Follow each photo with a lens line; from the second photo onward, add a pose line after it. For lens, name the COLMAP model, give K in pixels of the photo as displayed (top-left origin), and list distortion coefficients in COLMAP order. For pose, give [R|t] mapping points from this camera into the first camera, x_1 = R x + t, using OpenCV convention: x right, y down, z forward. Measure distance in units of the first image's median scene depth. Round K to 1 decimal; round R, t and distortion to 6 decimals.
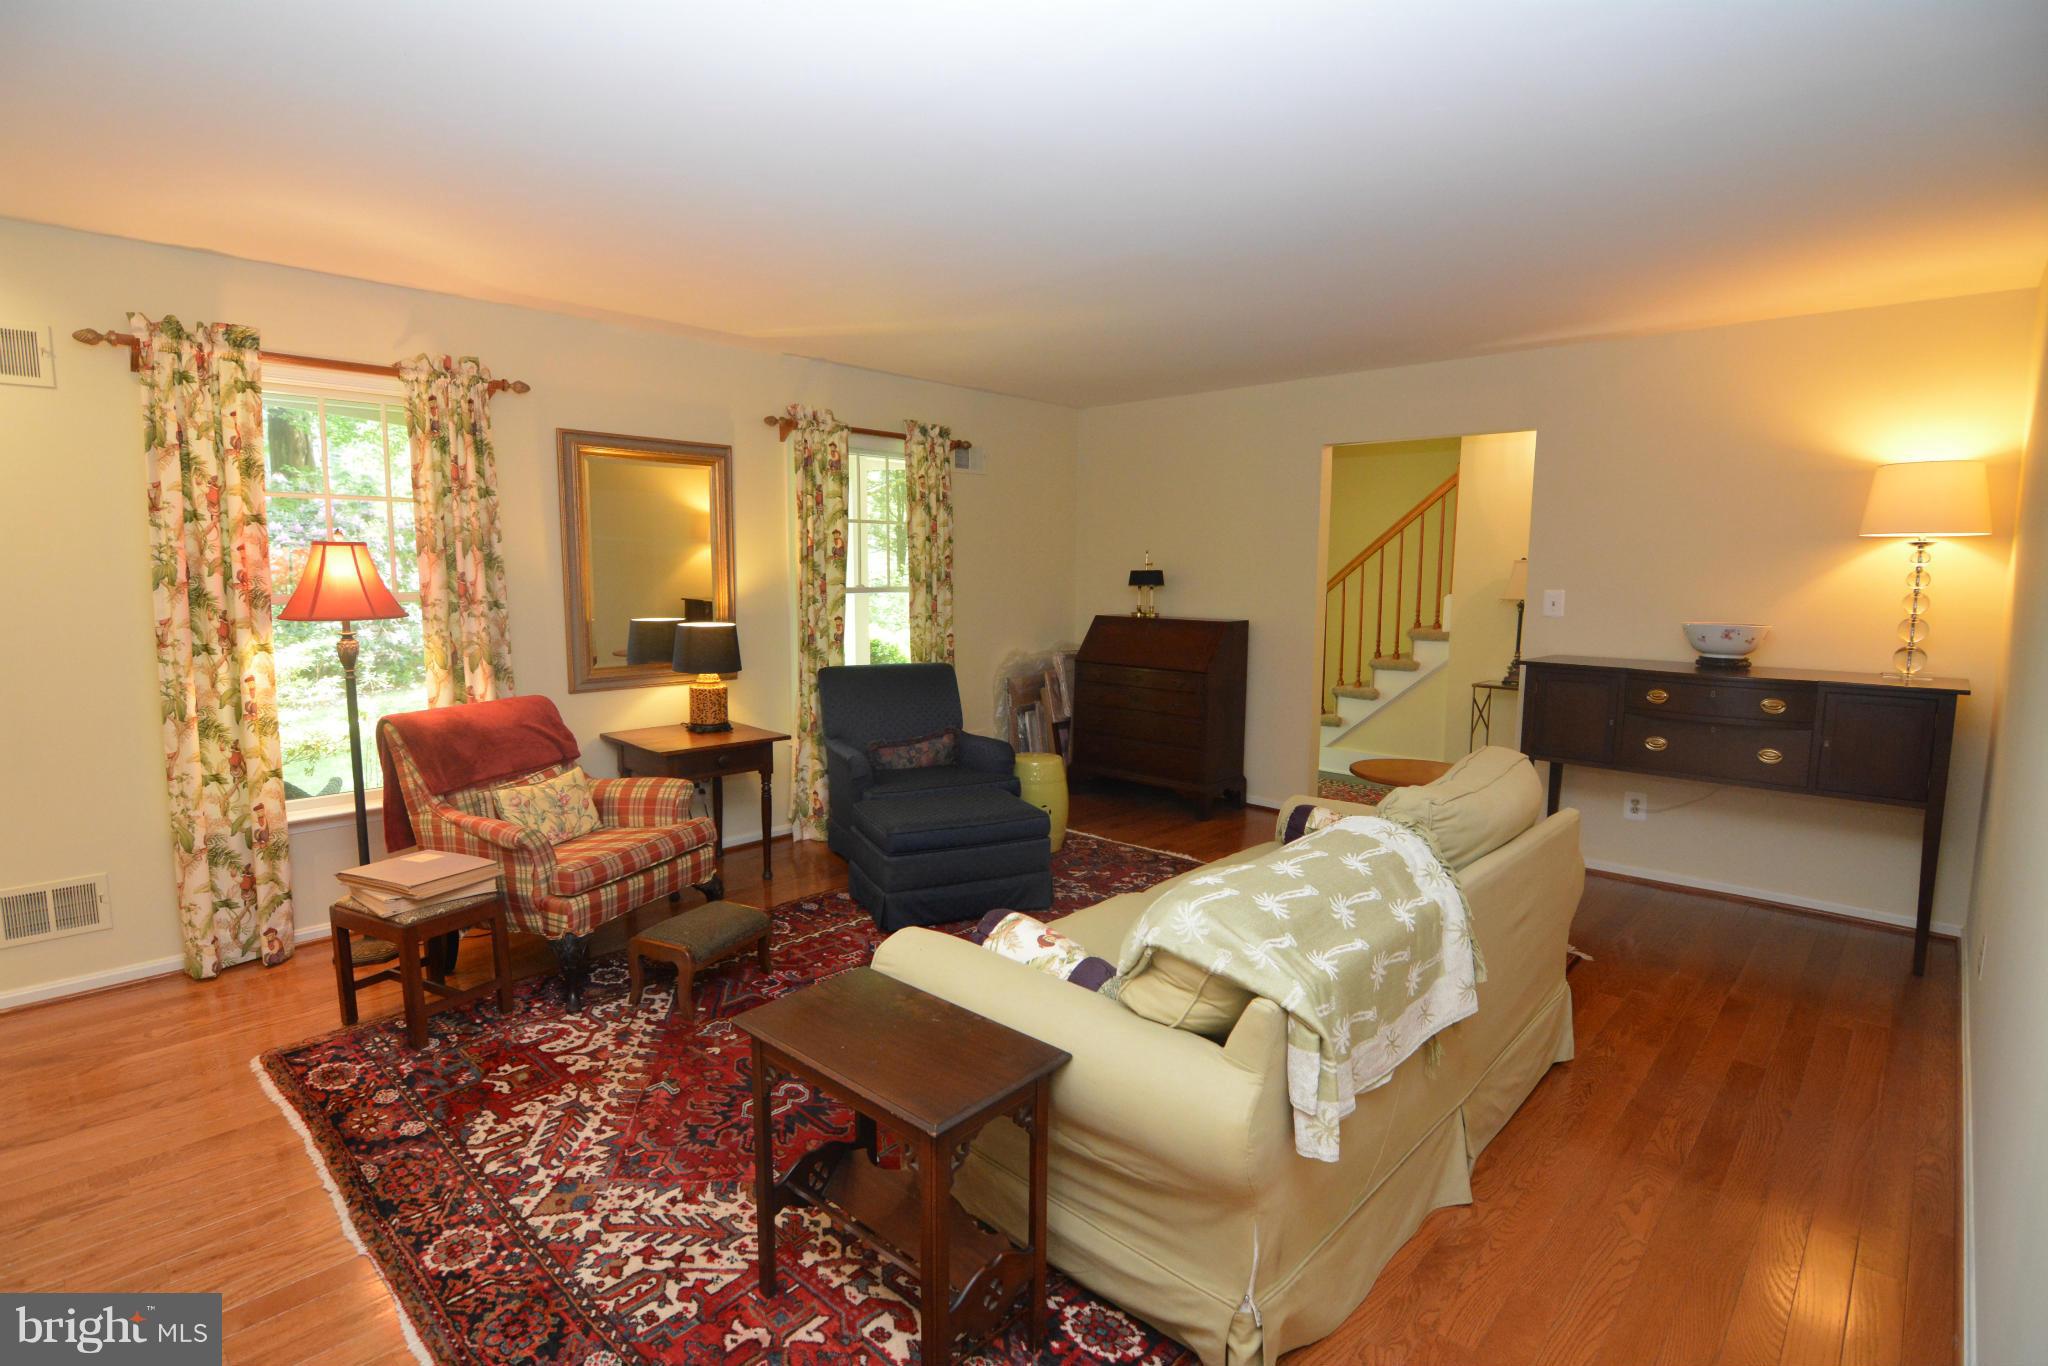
lens RADIAL K [[990.2, 0, 1008.8], [0, 990.2, 682.4], [0, 0, 1]] dist [-0.000823, -0.012830]
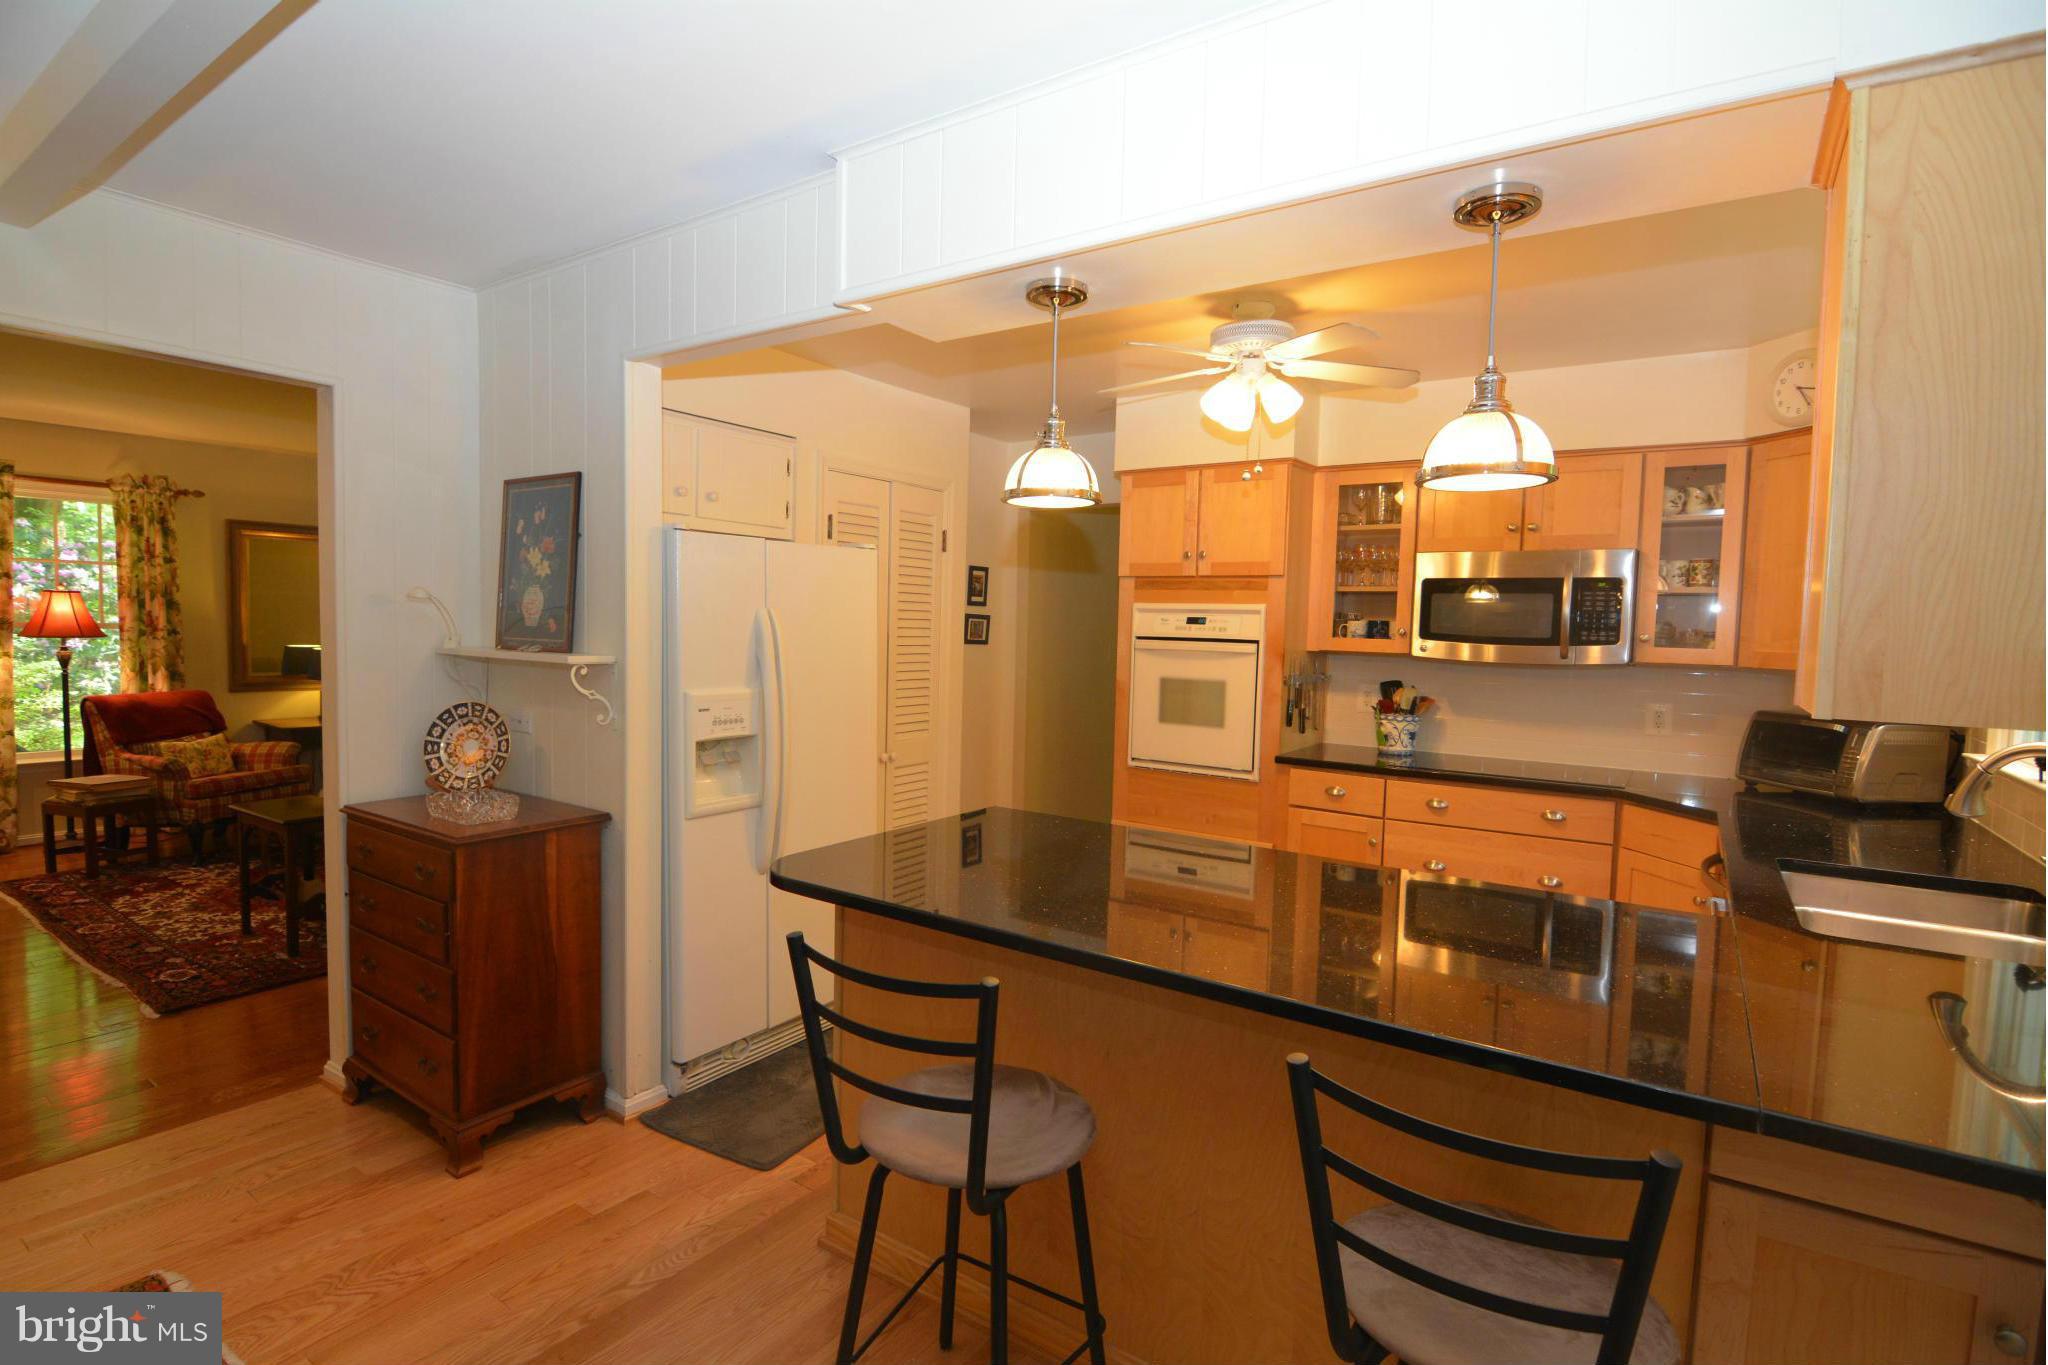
lens RADIAL K [[990.2, 0, 1008.8], [0, 990.2, 681.9], [0, 0, 1]] dist [-0.000823, -0.012830]
pose [[0.987387, 0.011017, 0.157939, 0.557702], [-0.002114, 0.998405, -0.056426, 0.087941], [-0.158309, 0.055381, 0.985835, -0.757426]]
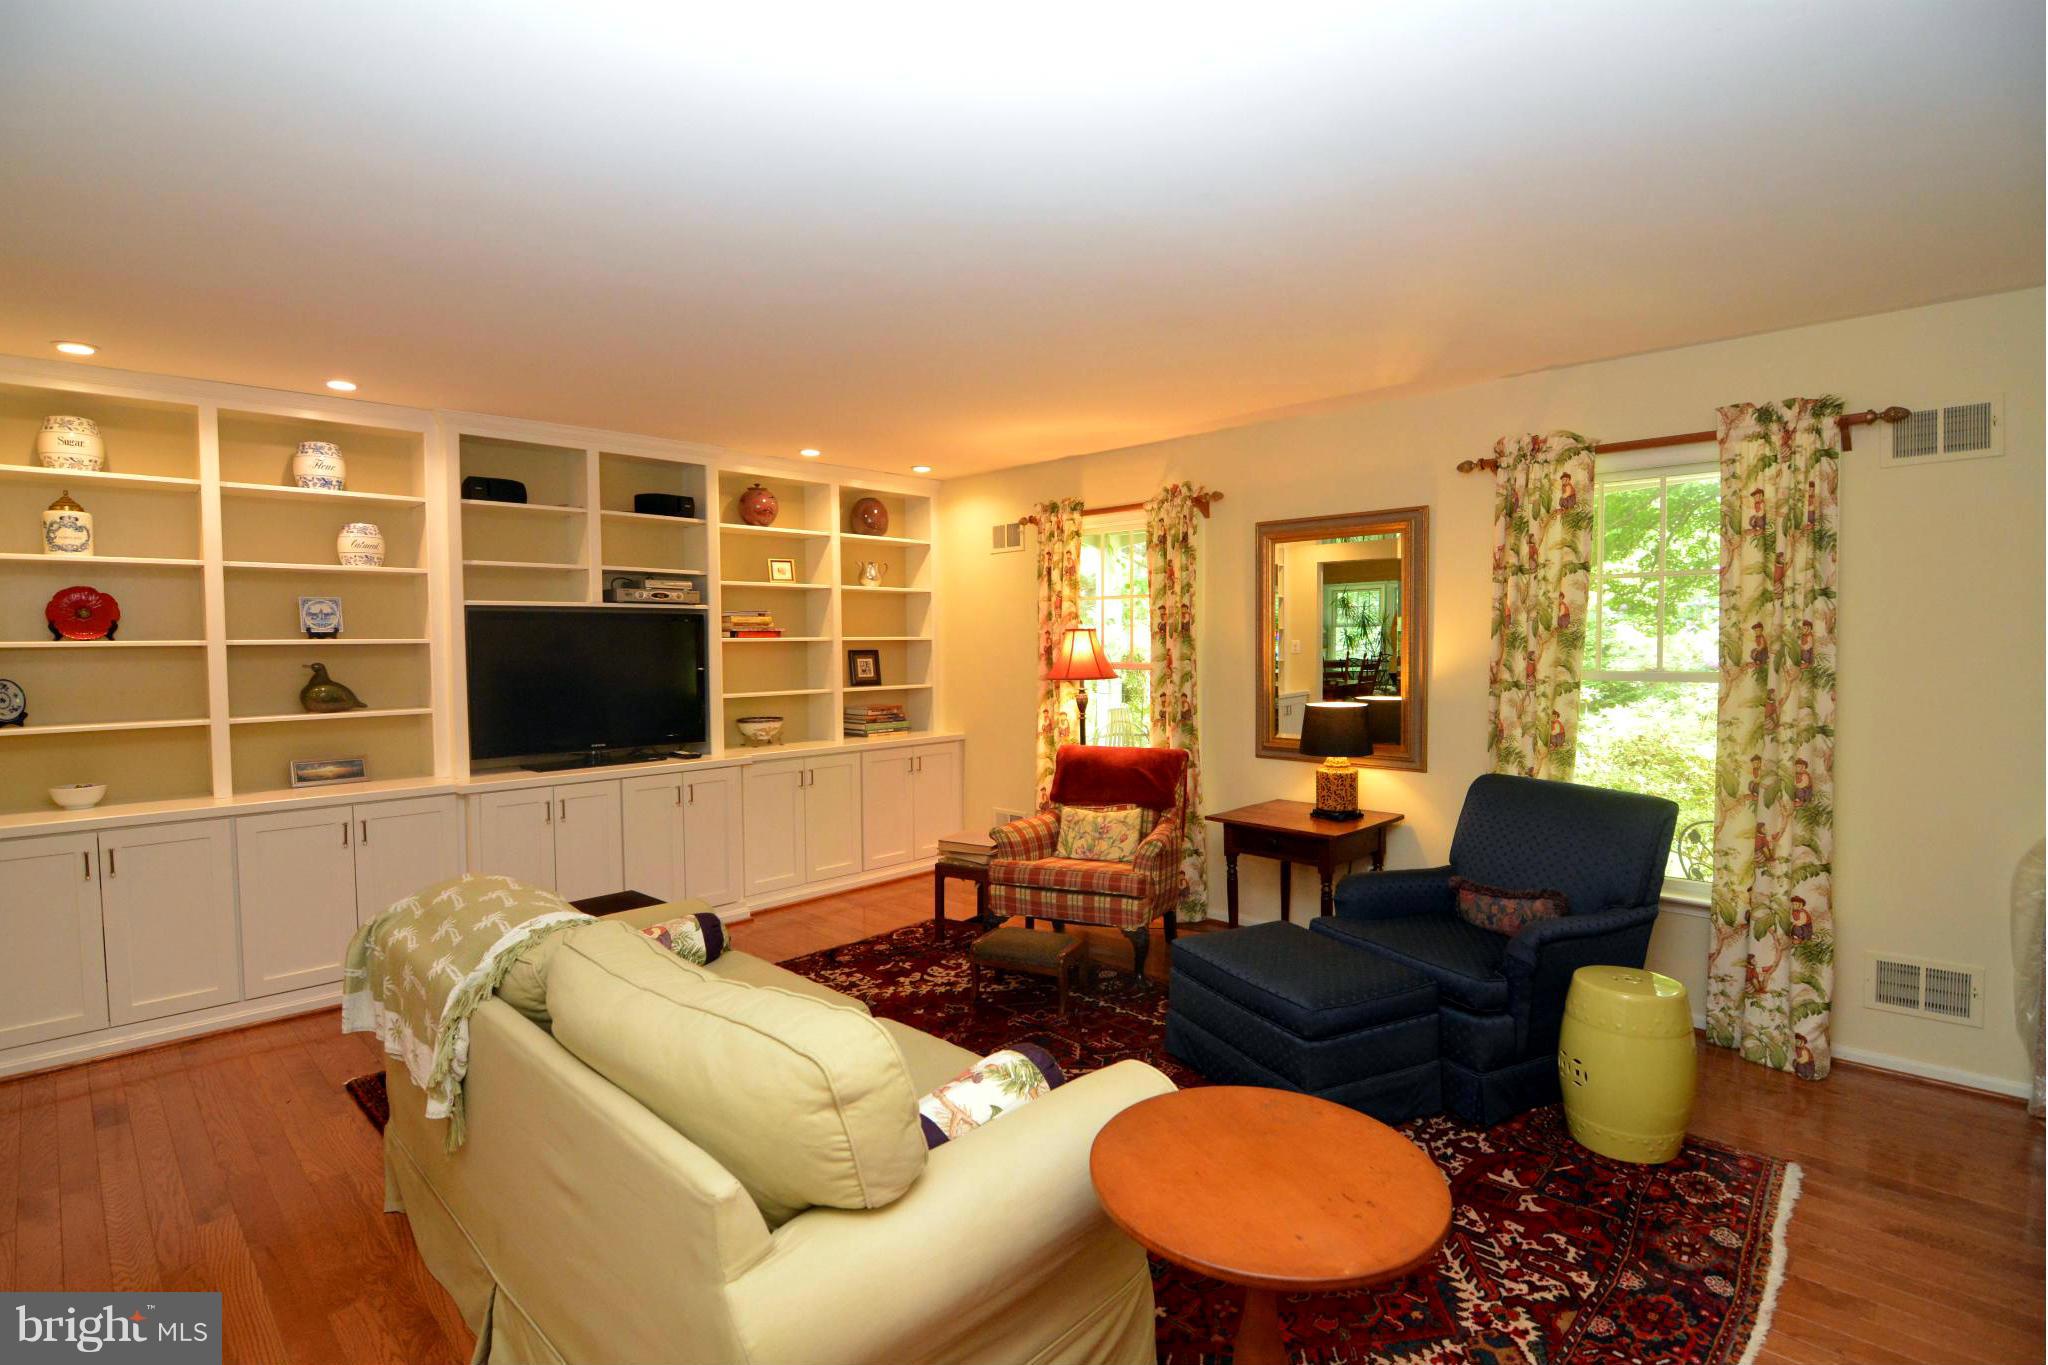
lens RADIAL K [[990.2, 0, 1008.8], [0, 990.2, 681.9], [0, 0, 1]] dist [-0.000823, -0.012830]
pose [[-0.024812, 0.031099, -0.999208, 0.761884], [-0.115377, 0.992748, 0.033763, -0.090004], [0.993012, 0.116124, -0.021044, 0.842357]]
